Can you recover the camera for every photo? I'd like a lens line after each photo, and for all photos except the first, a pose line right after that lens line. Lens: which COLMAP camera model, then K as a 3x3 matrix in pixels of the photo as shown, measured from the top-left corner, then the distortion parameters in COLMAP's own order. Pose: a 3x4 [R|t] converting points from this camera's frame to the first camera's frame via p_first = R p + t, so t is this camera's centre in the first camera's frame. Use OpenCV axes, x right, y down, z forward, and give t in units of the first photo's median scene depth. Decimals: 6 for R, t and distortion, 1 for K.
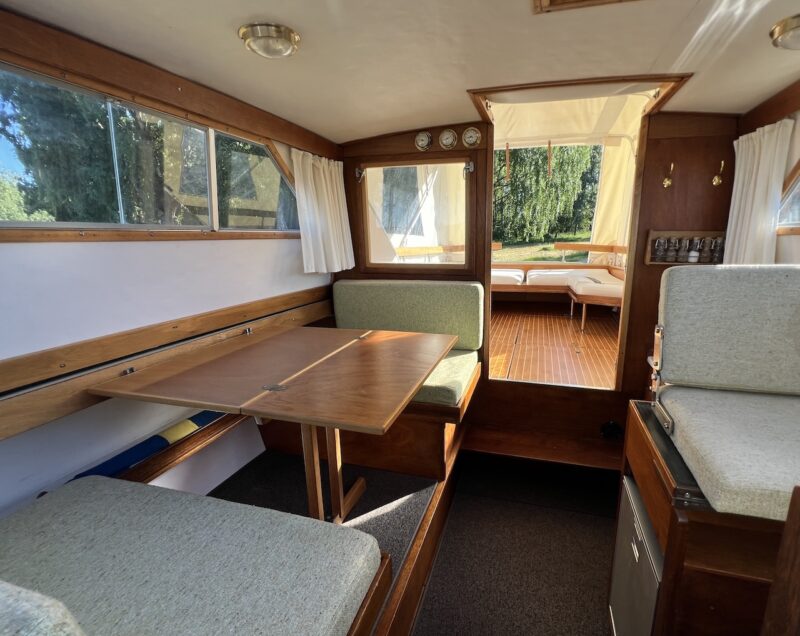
lens RADIAL K [[334.5, 0, 443.1], [0, 334.5, 307.4], [0, 0, 1]] dist [-0.000040, 0.000000]
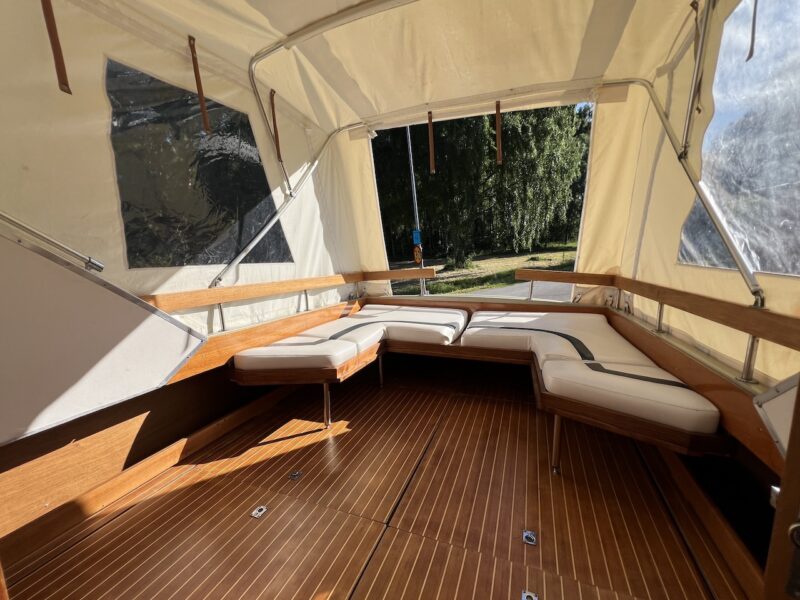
lens RADIAL K [[323.2, 0, 402.0], [0, 323.2, 297.9], [0, 0, 1]] dist [0.000199, 0.000049]
pose [[0.995223, 0.006441, -0.097416, 0.178823], [-0.011398, 0.998663, -0.050414, -0.105802], [0.096961, 0.051283, 0.993966, 0.374327]]
